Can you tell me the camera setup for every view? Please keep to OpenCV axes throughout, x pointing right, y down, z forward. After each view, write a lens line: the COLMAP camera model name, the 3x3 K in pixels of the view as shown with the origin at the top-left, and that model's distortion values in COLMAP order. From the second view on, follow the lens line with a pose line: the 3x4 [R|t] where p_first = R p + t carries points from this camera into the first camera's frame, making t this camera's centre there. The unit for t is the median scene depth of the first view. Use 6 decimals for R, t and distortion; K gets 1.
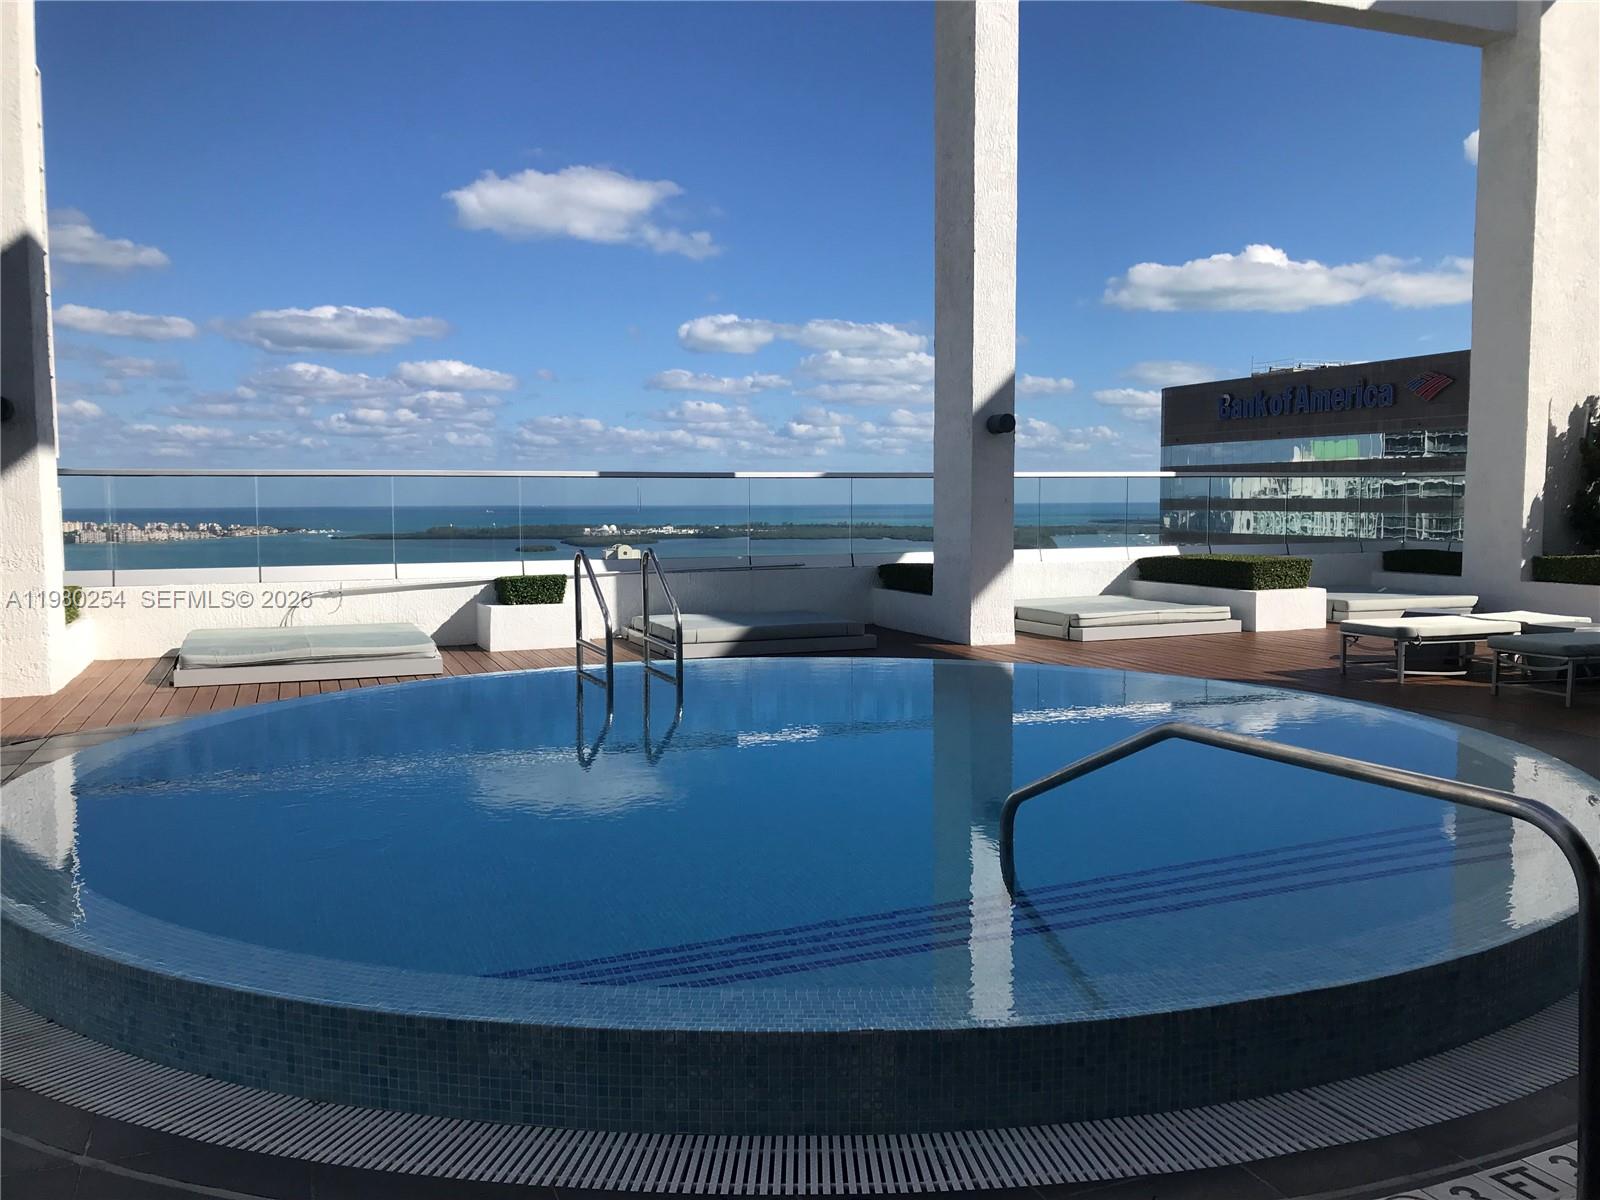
lens RADIAL K [[1330.5, 0, 800.0], [0, 1330.5, 600.0], [0, 0, 1]] dist [0.036024, -0.067416]
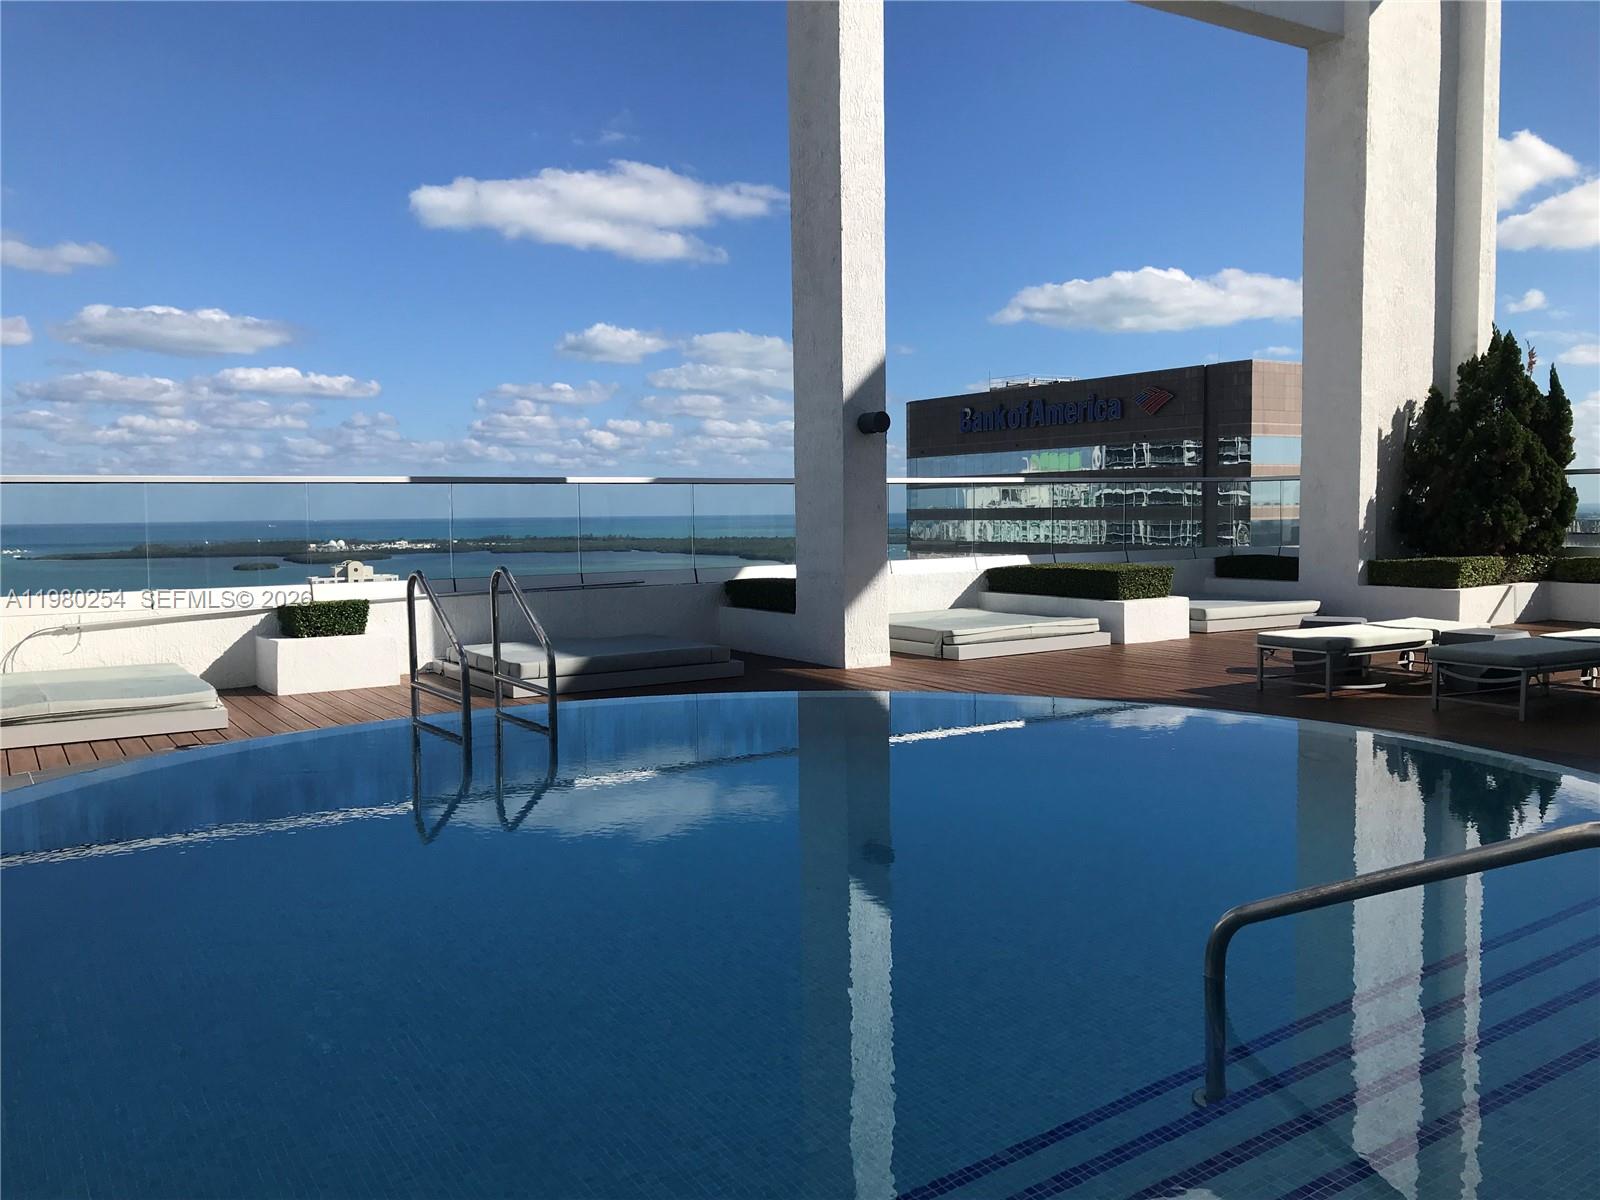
lens RADIAL K [[1317.1, 0, 800.0], [0, 1317.1, 600.0], [0, 0, 1]] dist [0.007996, -0.004663]
pose [[0.980701, -0.021105, 0.194371, -0.066884], [0.022689, 0.999725, -0.005925, -0.007305], [-0.194192, 0.010221, 0.980910, 0.126162]]
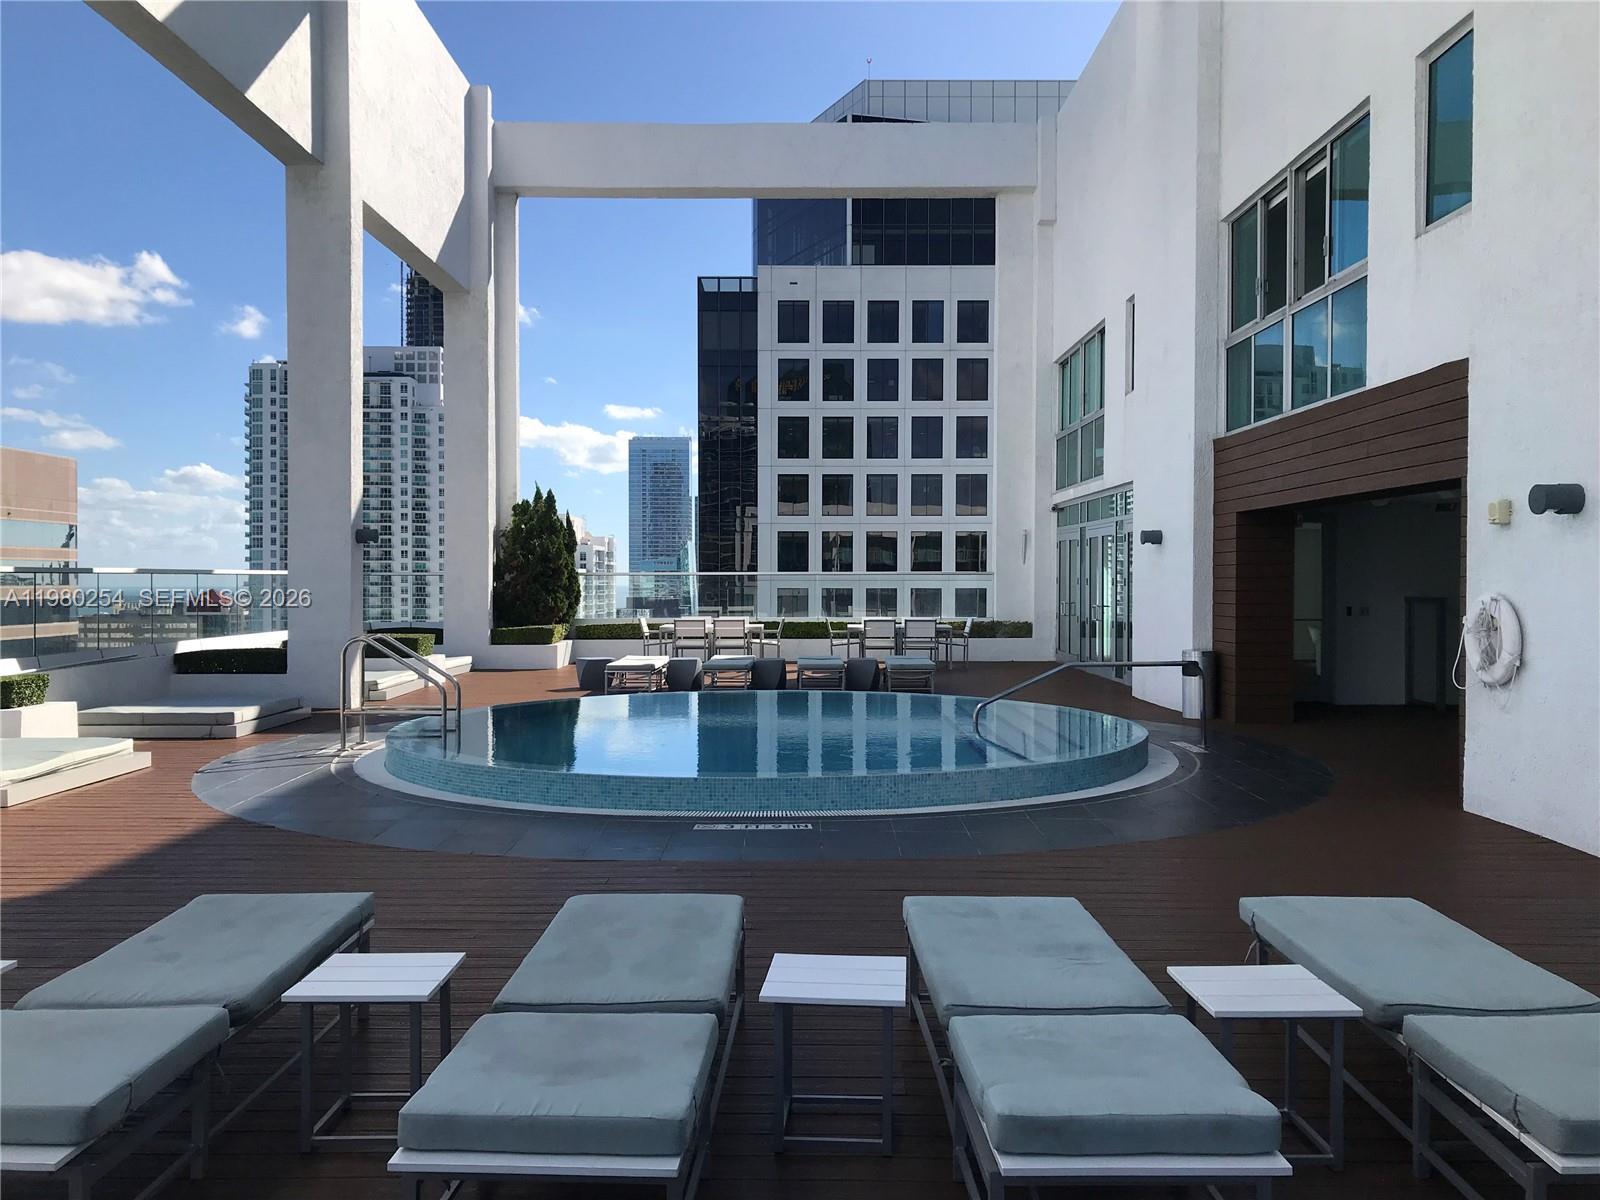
lens RADIAL K [[1317.1, 0, 800.0], [0, 1317.1, 600.0], [0, 0, 1]] dist [0.007996, -0.004663]
pose [[0.349001, -0.008063, 0.937088, -0.833258], [0.066444, 0.997659, -0.016162, -0.019195], [-0.934764, 0.067904, 0.348720, 0.143442]]
